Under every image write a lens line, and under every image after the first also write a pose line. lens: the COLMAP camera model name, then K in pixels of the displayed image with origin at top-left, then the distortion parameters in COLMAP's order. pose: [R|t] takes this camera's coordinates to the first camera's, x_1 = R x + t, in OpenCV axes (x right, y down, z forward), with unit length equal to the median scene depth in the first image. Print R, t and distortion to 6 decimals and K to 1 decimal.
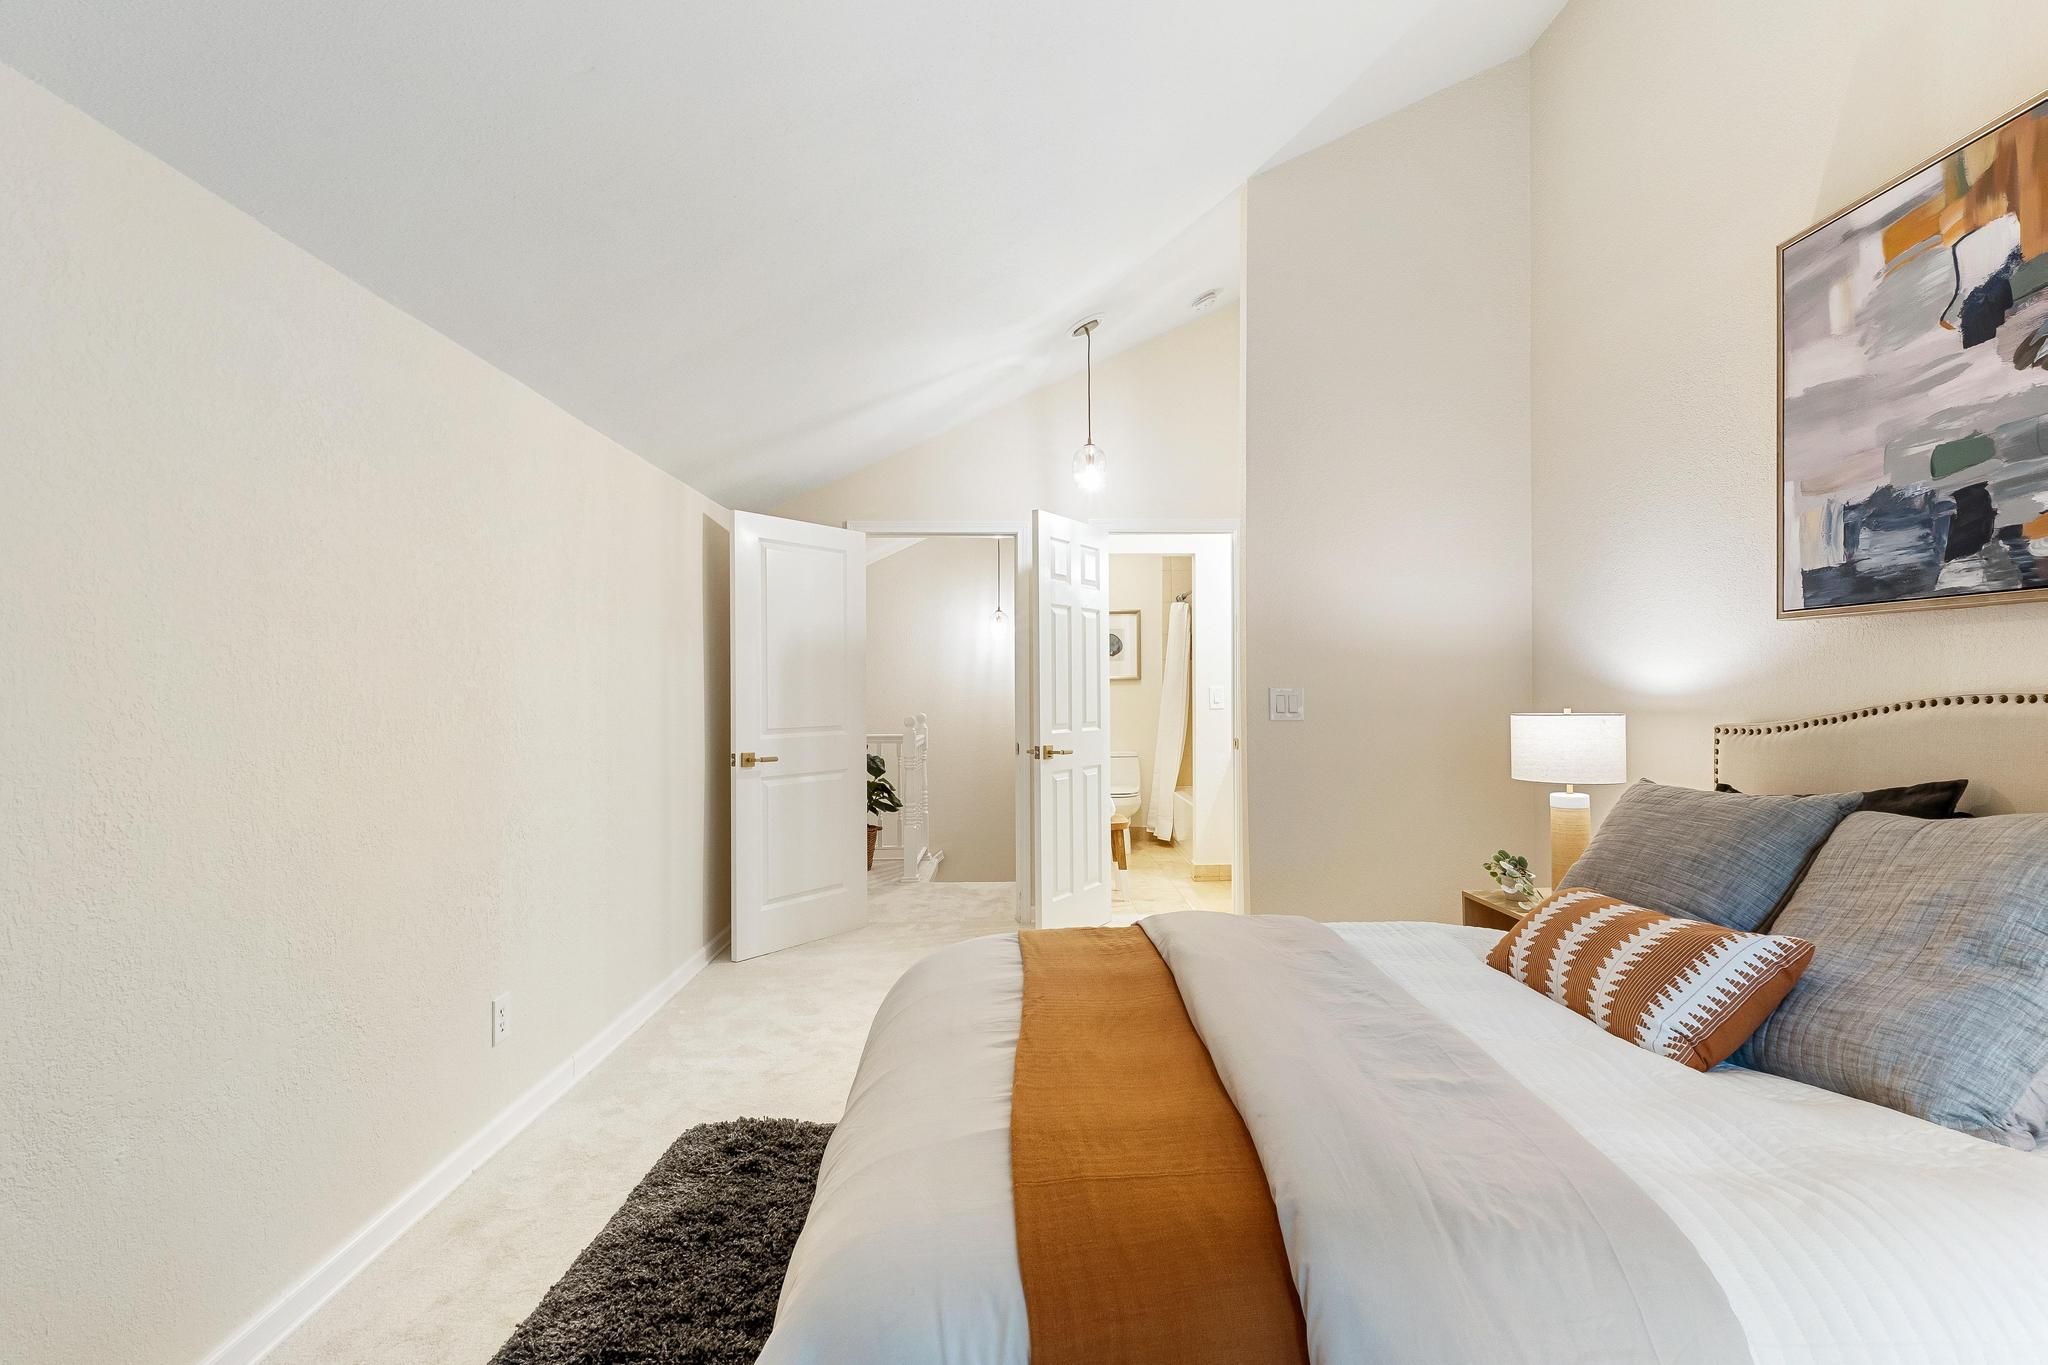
lens RADIAL K [[984.9, 0, 1025.9], [0, 984.9, 684.6], [0, 0, 1]] dist [0.003617, -0.000748]
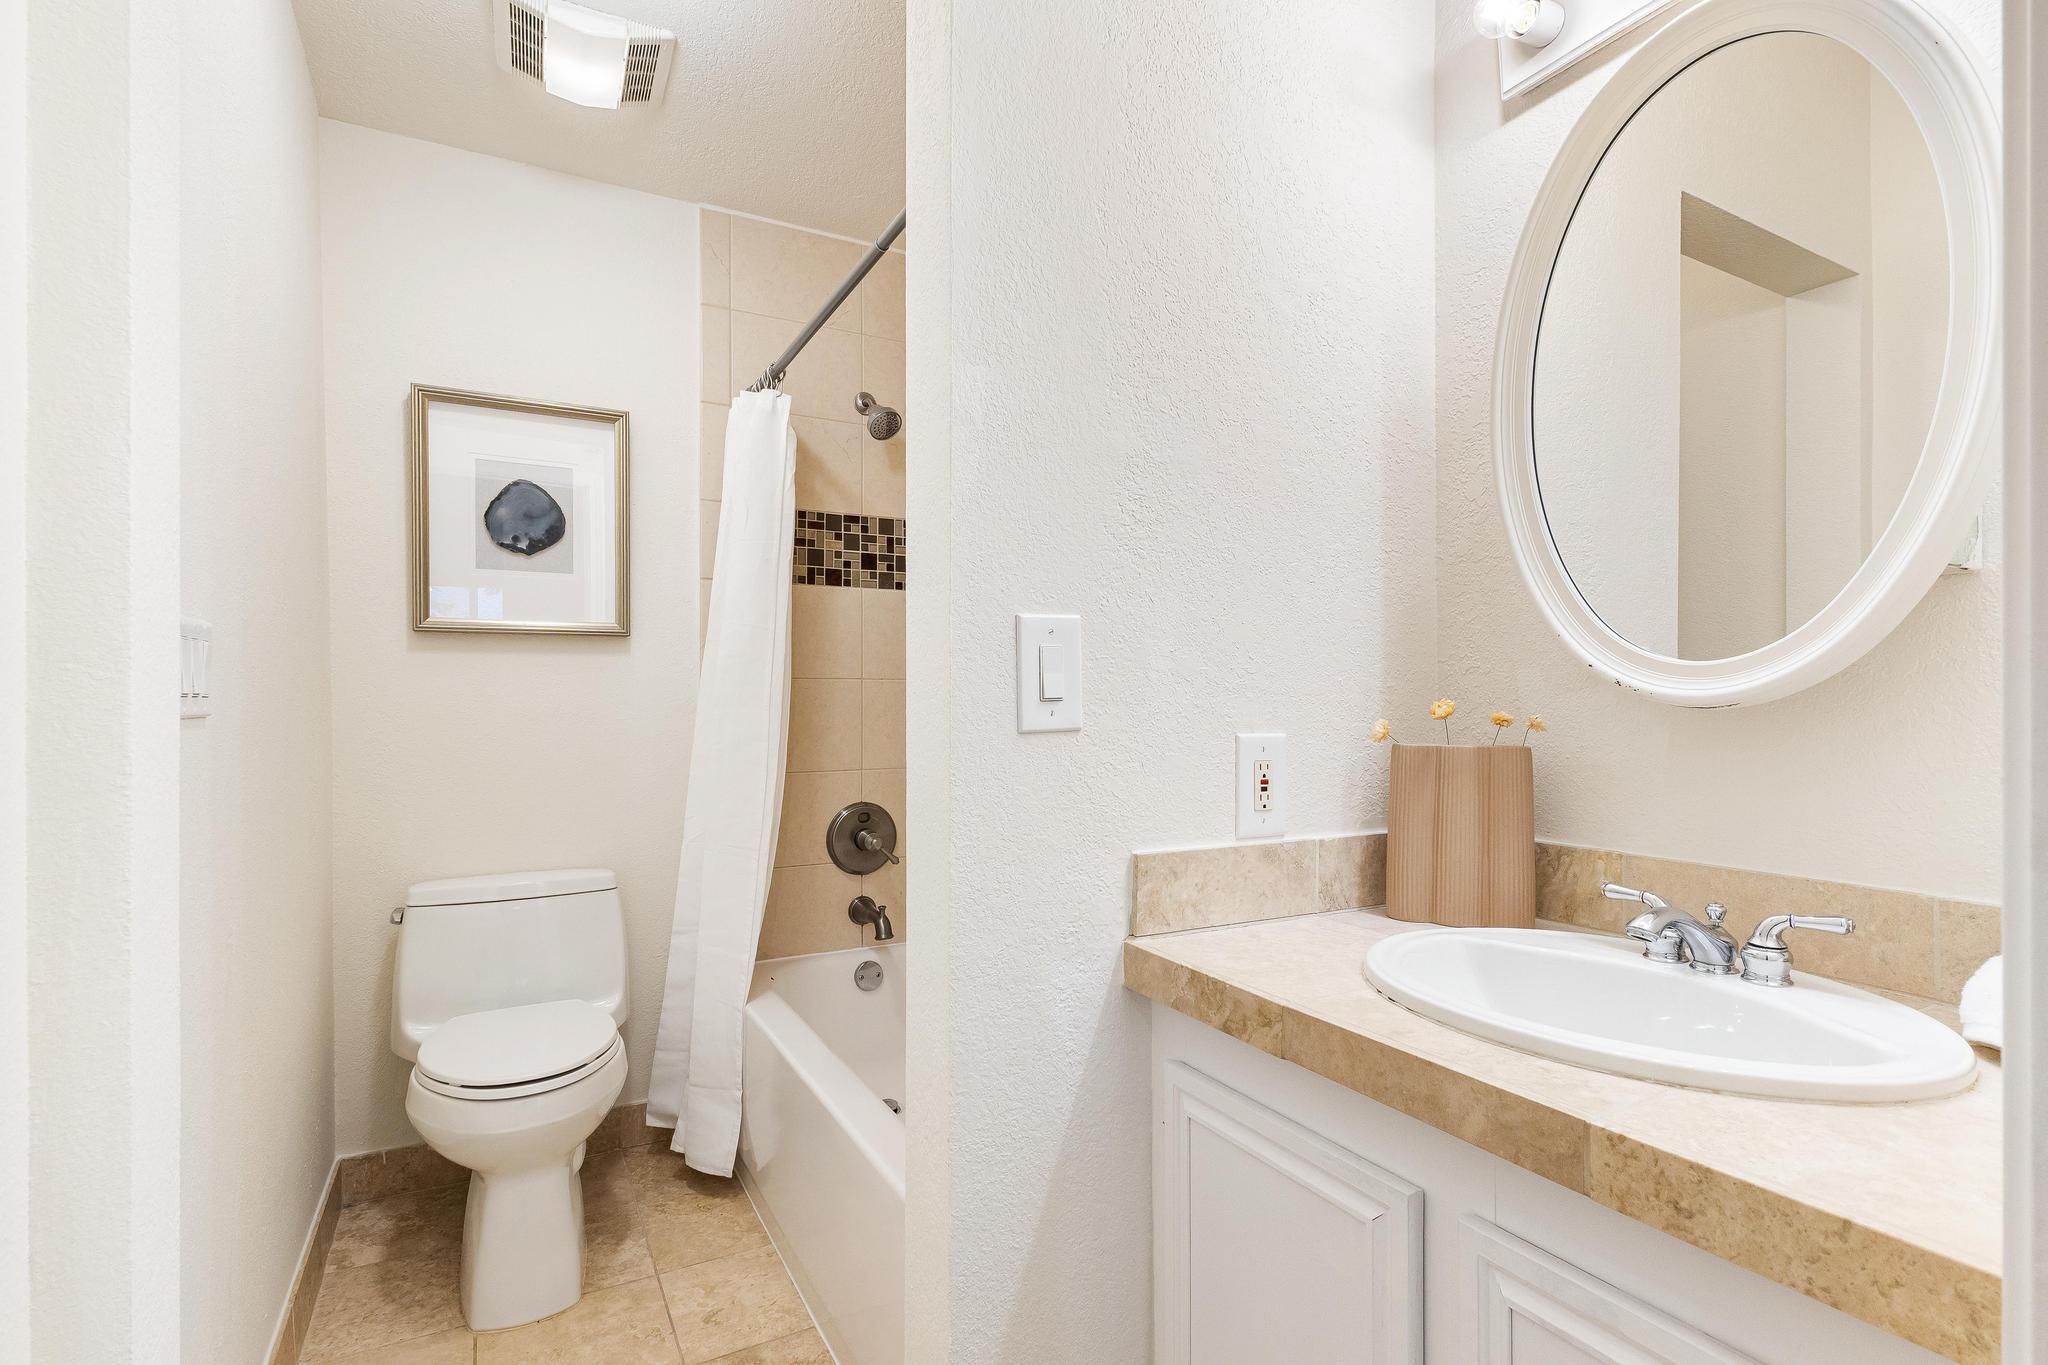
lens RADIAL K [[984.9, 0, 1027.9], [0, 984.9, 694.6], [0, 0, 1]] dist [0.003617, -0.000748]
pose [[0.873013, 0.005749, 0.487662, 0.076492], [-0.002037, 0.999965, -0.008142, 0.015568], [-0.487692, 0.006115, 0.872994, 0.679649]]
